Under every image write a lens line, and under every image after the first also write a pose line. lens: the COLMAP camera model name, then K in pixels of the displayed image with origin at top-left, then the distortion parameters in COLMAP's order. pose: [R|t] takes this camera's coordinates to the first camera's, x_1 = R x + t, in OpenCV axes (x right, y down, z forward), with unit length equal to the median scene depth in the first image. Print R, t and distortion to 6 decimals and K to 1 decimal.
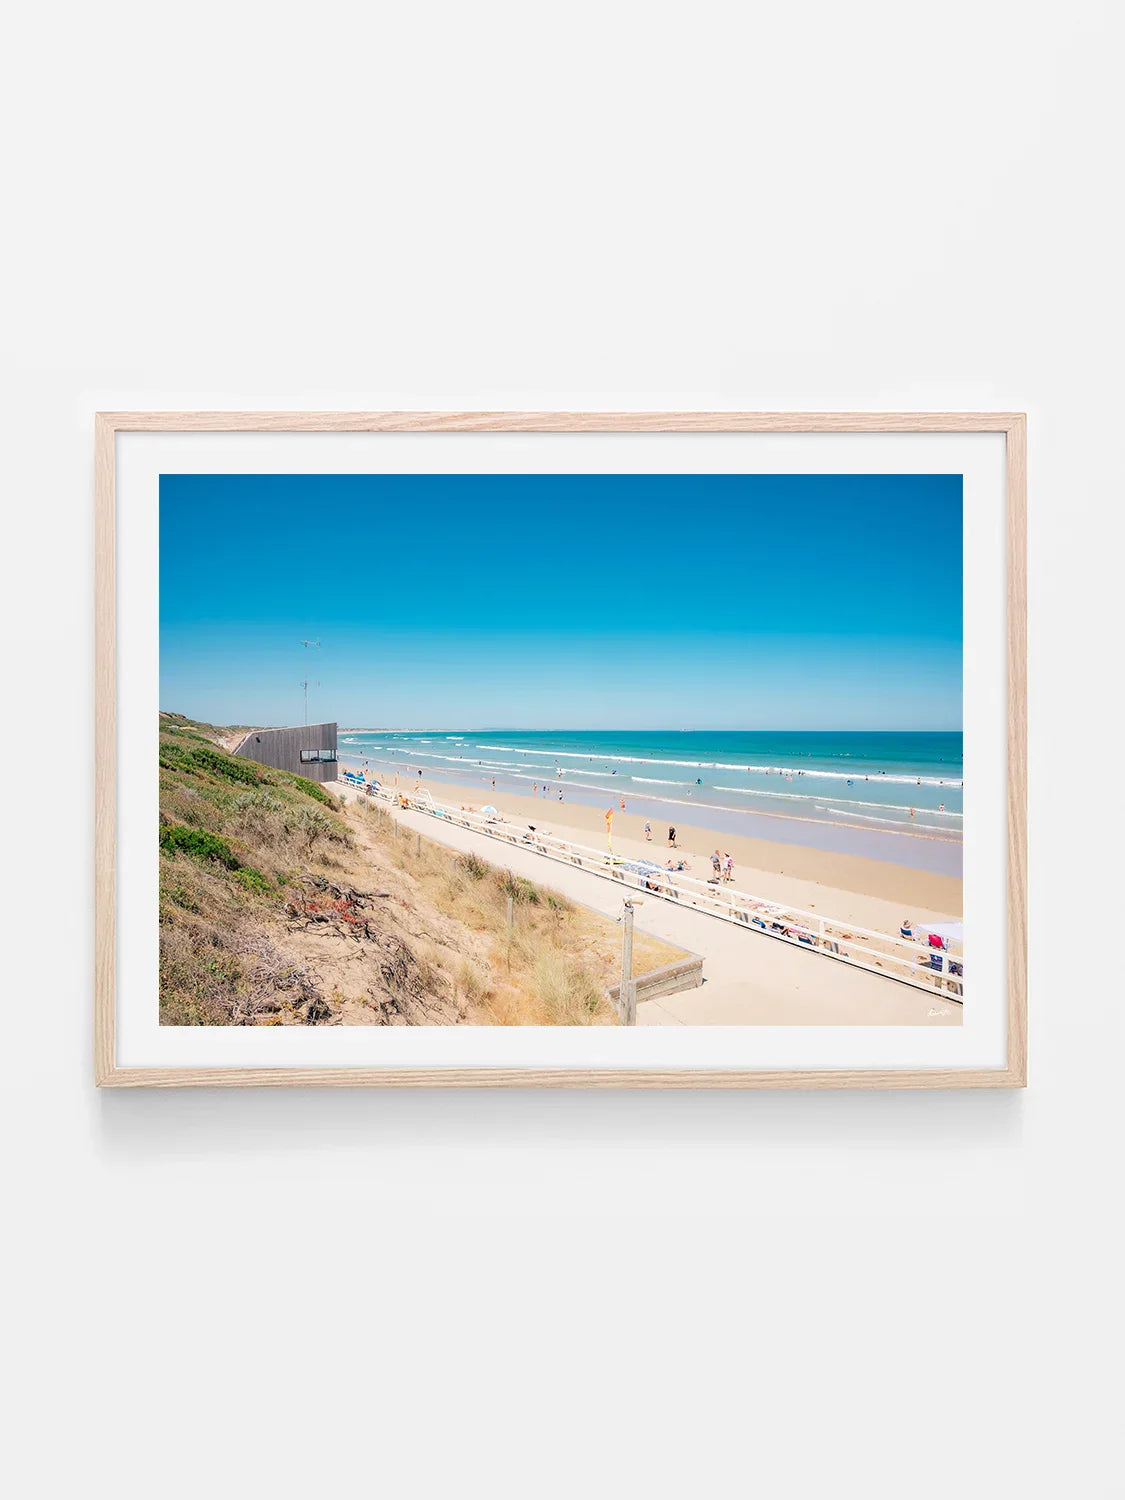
lens RADIAL K [[4897.1, 0, 562.4], [0, 4897.1, 750.9], [0, 0, 1]] dist [0.038763, 0.000000]
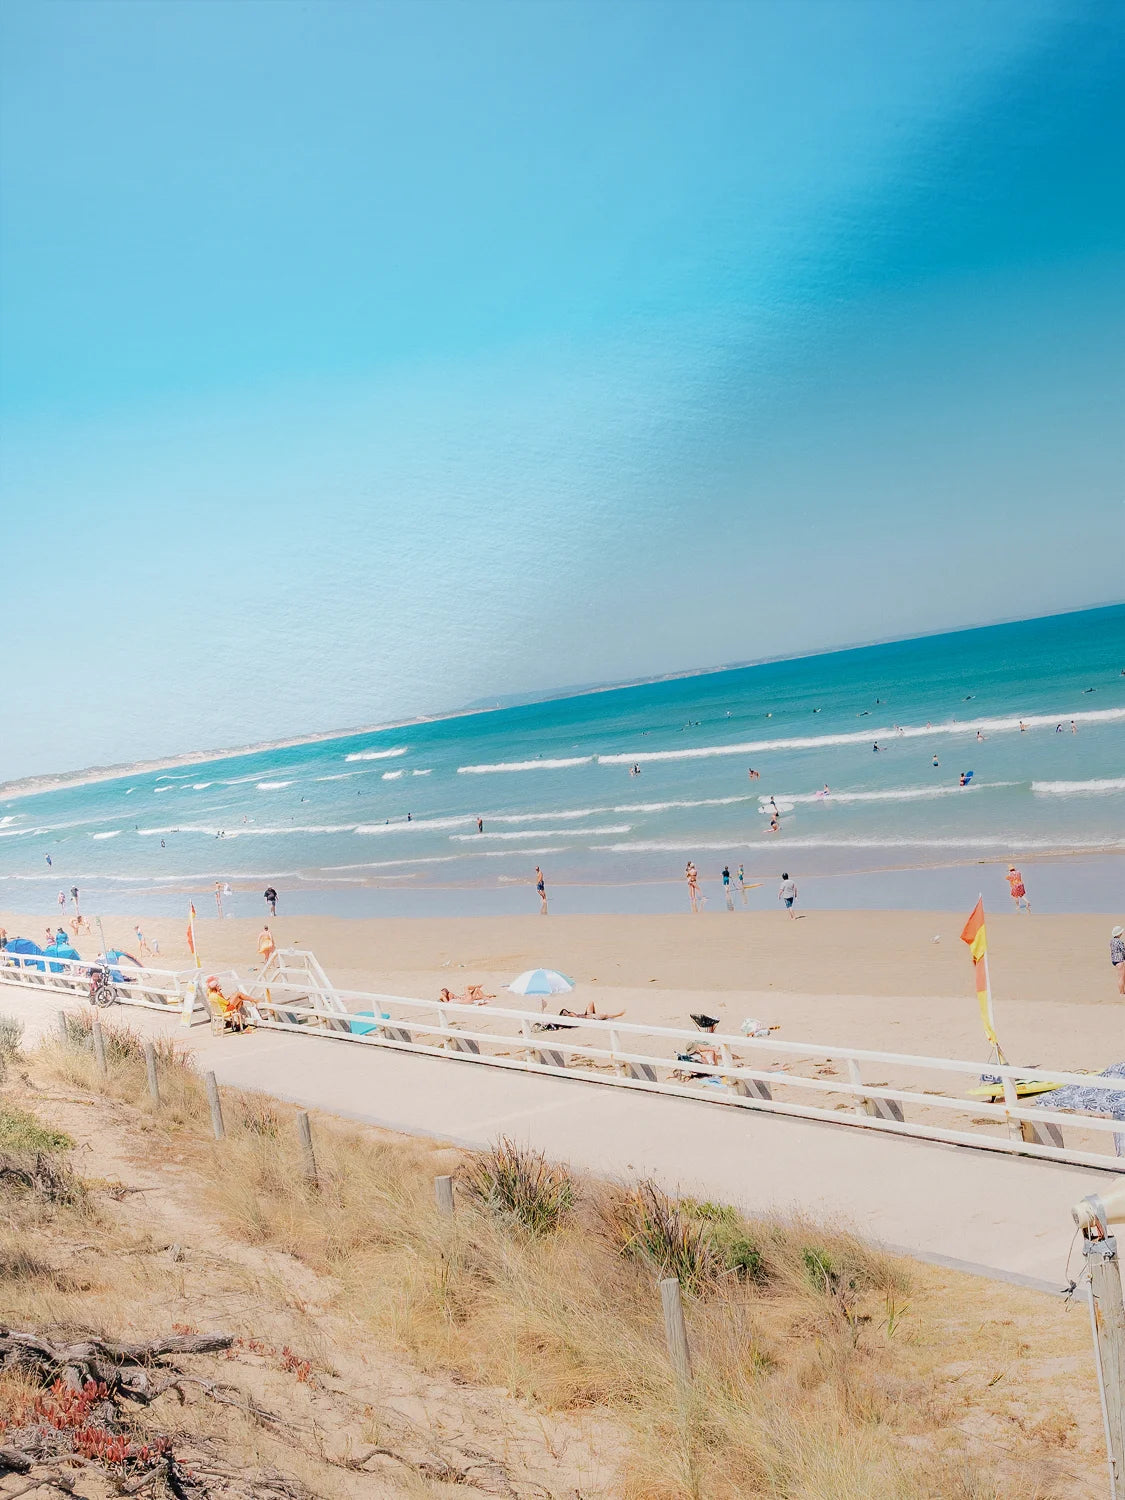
lens RADIAL K [[4897.1, 0, 562.3], [0, 4897.1, 747.0], [0, 0, 1]] dist [0.038763, 0.000000]
pose [[0.972354, -0.165233, 0.165002, -0.058122], [0.165852, 0.986099, 0.010114, -0.004116], [-0.164379, 0.017532, 0.986241, 0.719904]]
